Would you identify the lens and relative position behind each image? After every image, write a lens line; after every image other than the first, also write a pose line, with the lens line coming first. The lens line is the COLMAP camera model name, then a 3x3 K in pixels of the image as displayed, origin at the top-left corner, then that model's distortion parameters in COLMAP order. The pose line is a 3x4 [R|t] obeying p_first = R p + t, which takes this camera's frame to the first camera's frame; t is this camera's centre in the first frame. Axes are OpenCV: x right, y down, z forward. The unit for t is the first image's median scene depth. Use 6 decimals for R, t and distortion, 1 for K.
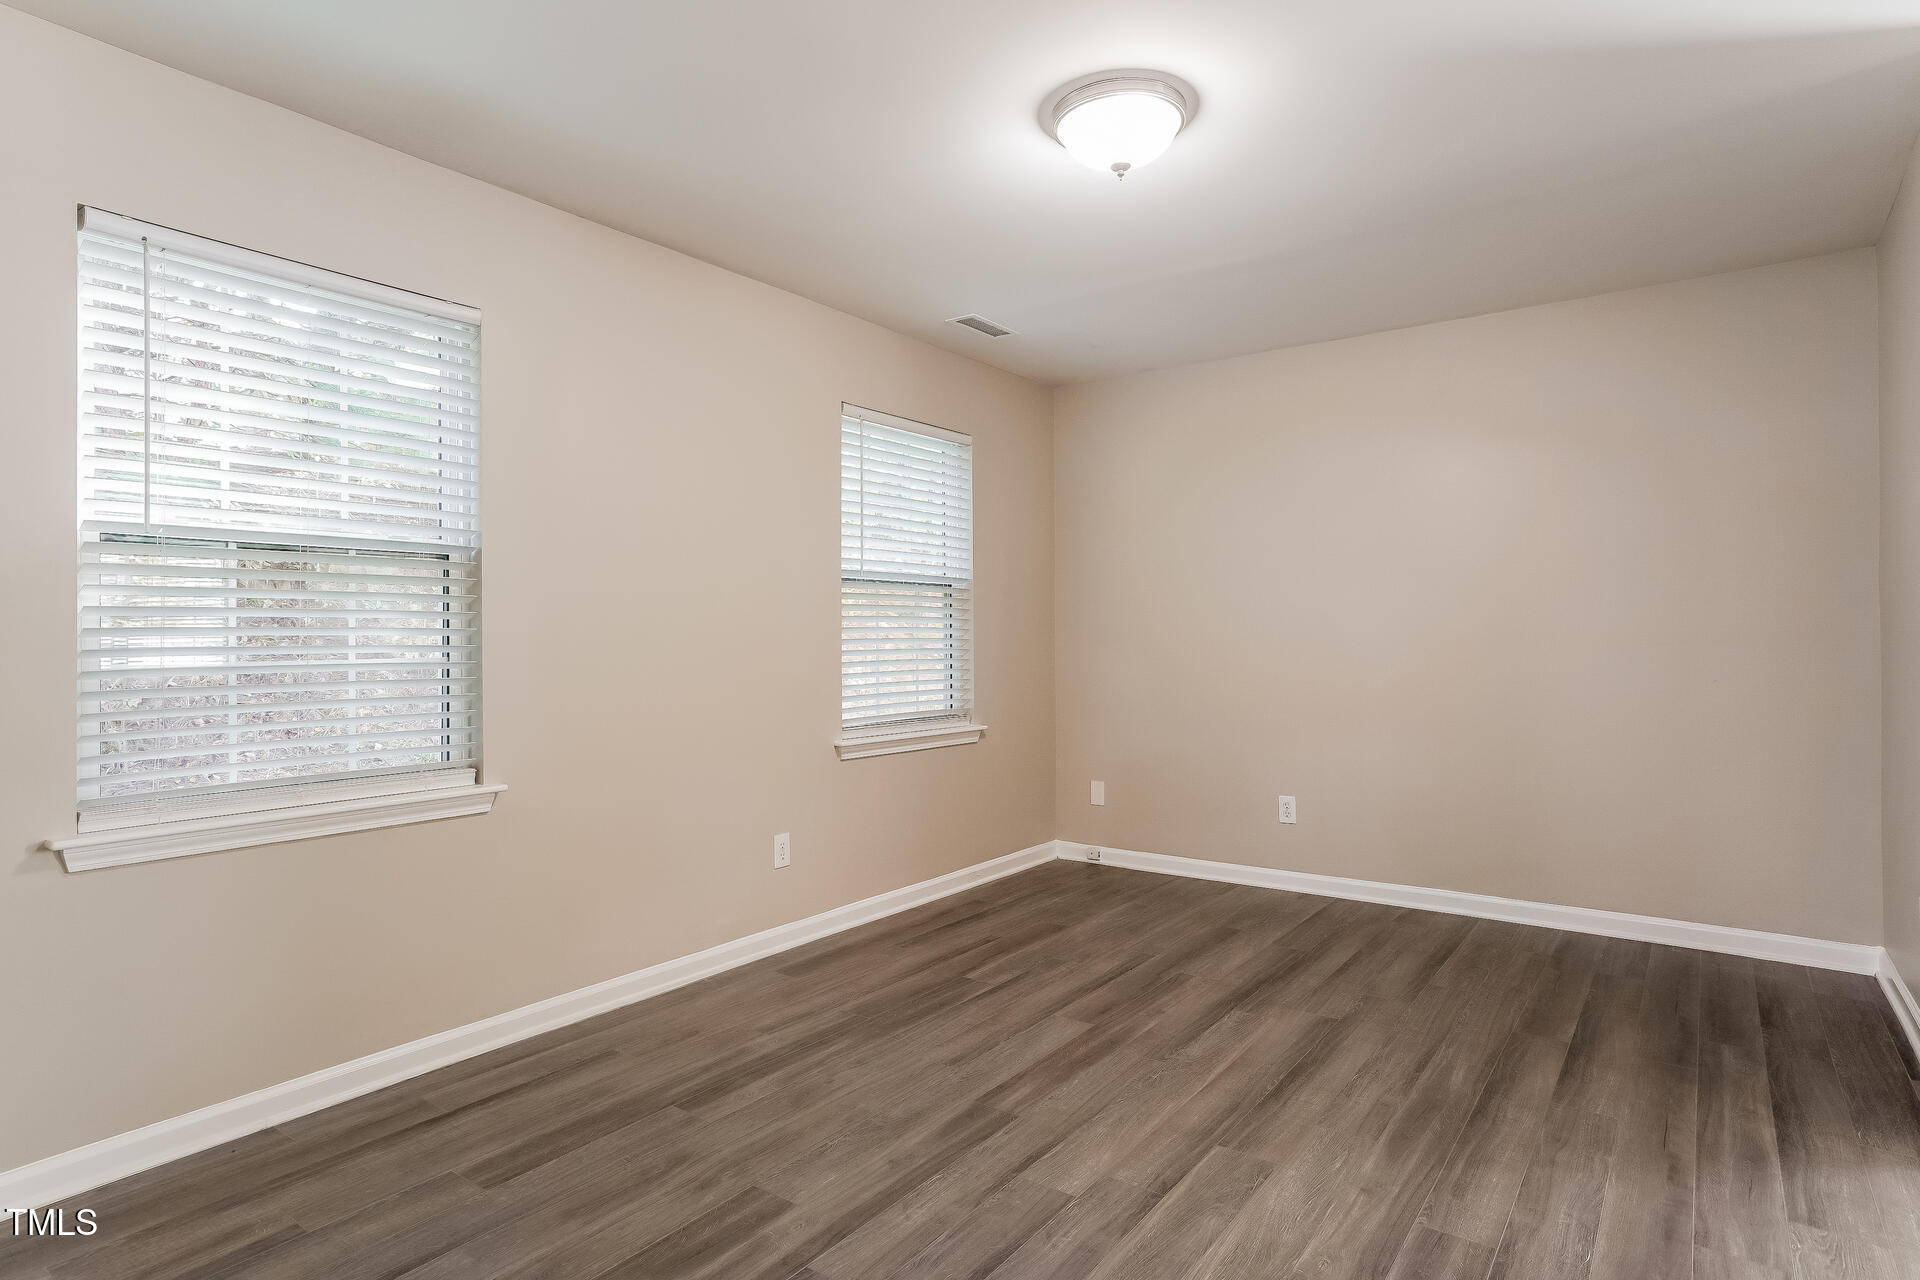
lens RADIAL K [[1047.4, 0, 944.9], [0, 1047.4, 646.7], [0, 0, 1]] dist [-0.027331, 0.005851]
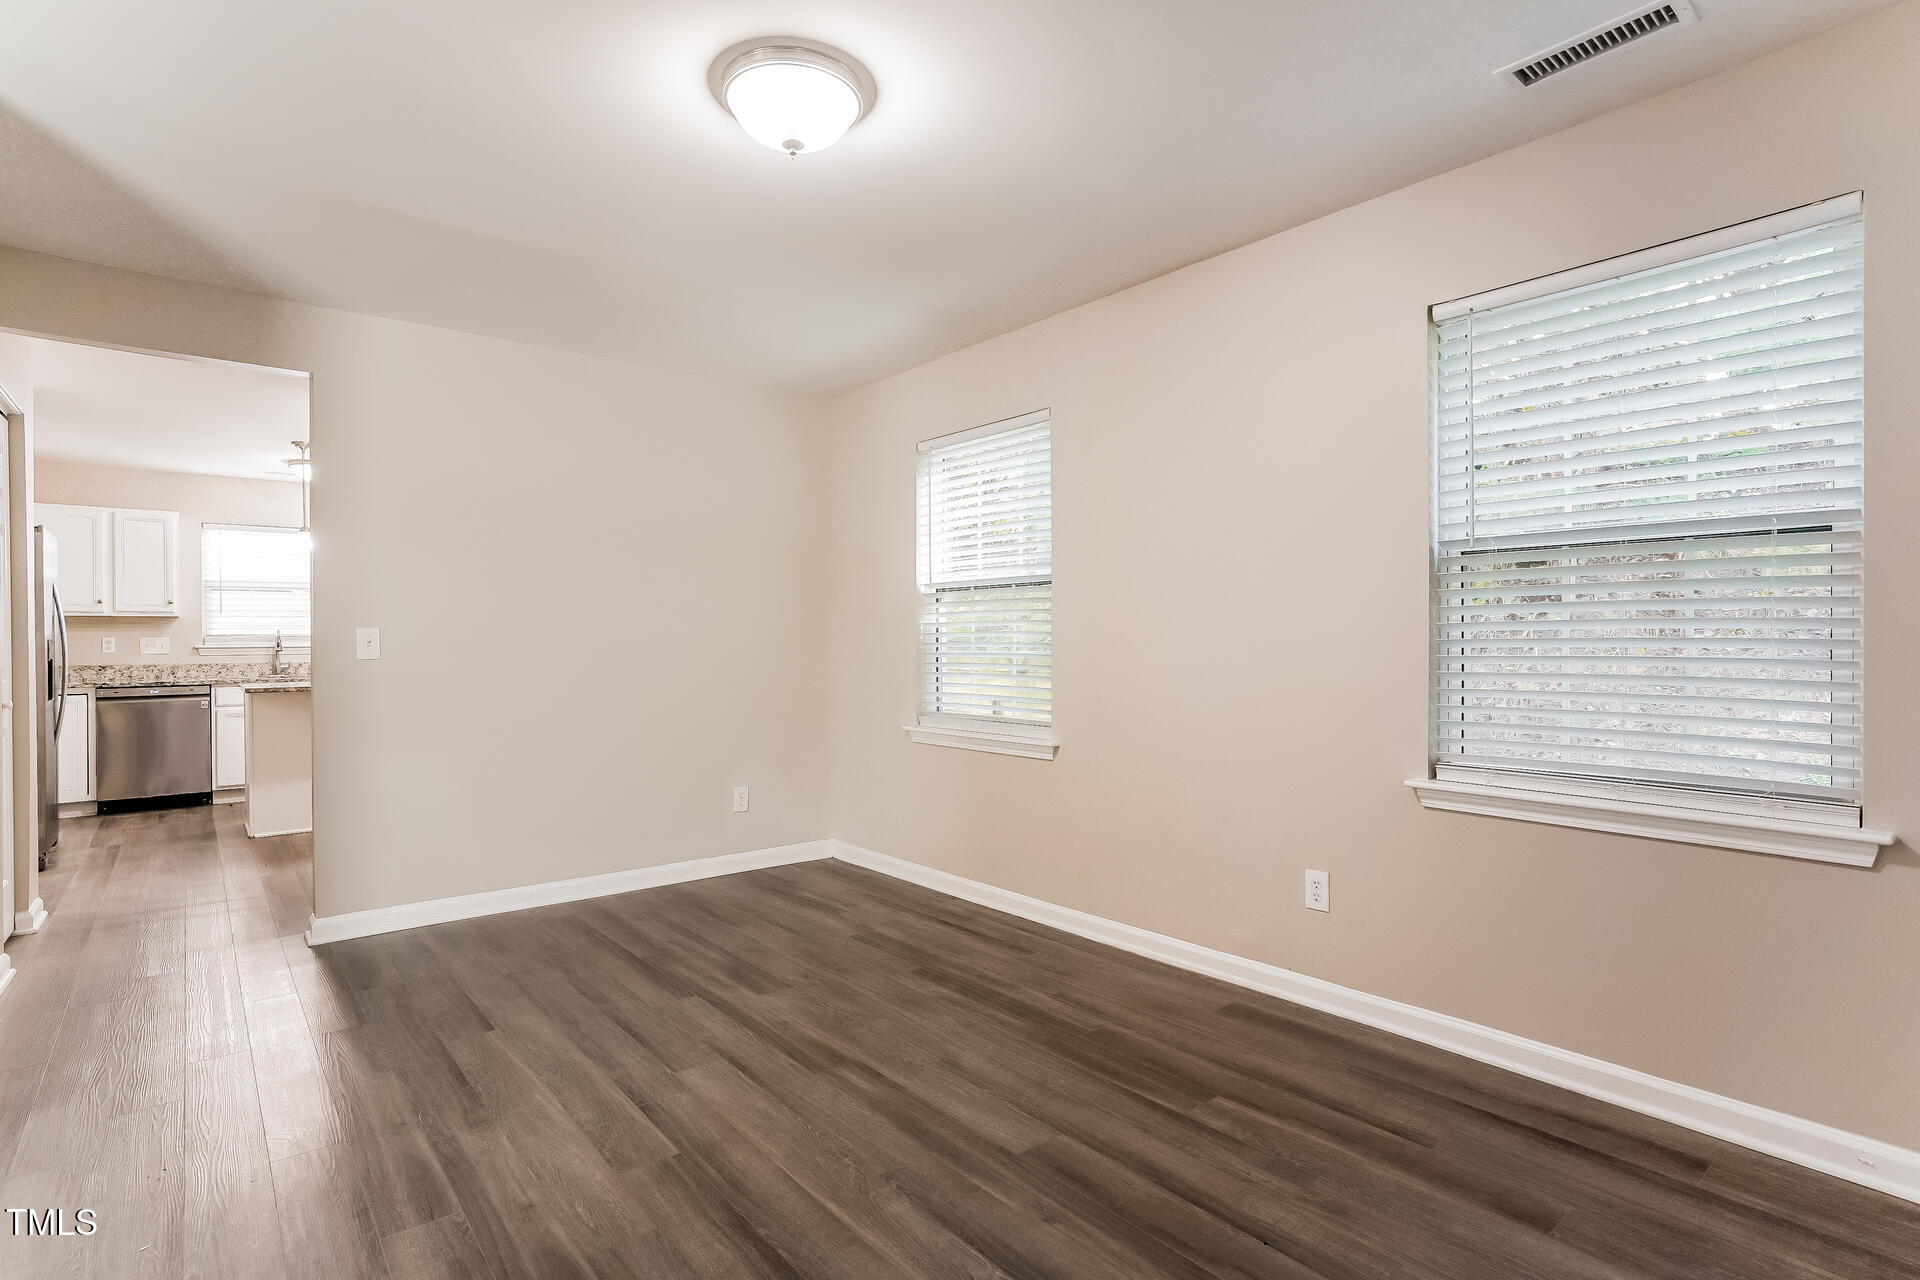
lens RADIAL K [[973.8, 0, 953.1], [0, 973.8, 638.4], [0, 0, 1]] dist [-0.023071, 0.003310]
pose [[-0.258549, 0.006233, -0.965978, 0.948152], [0.000287, 0.999980, 0.006376, -0.015516], [0.965998, 0.001372, -0.258545, 1.304182]]
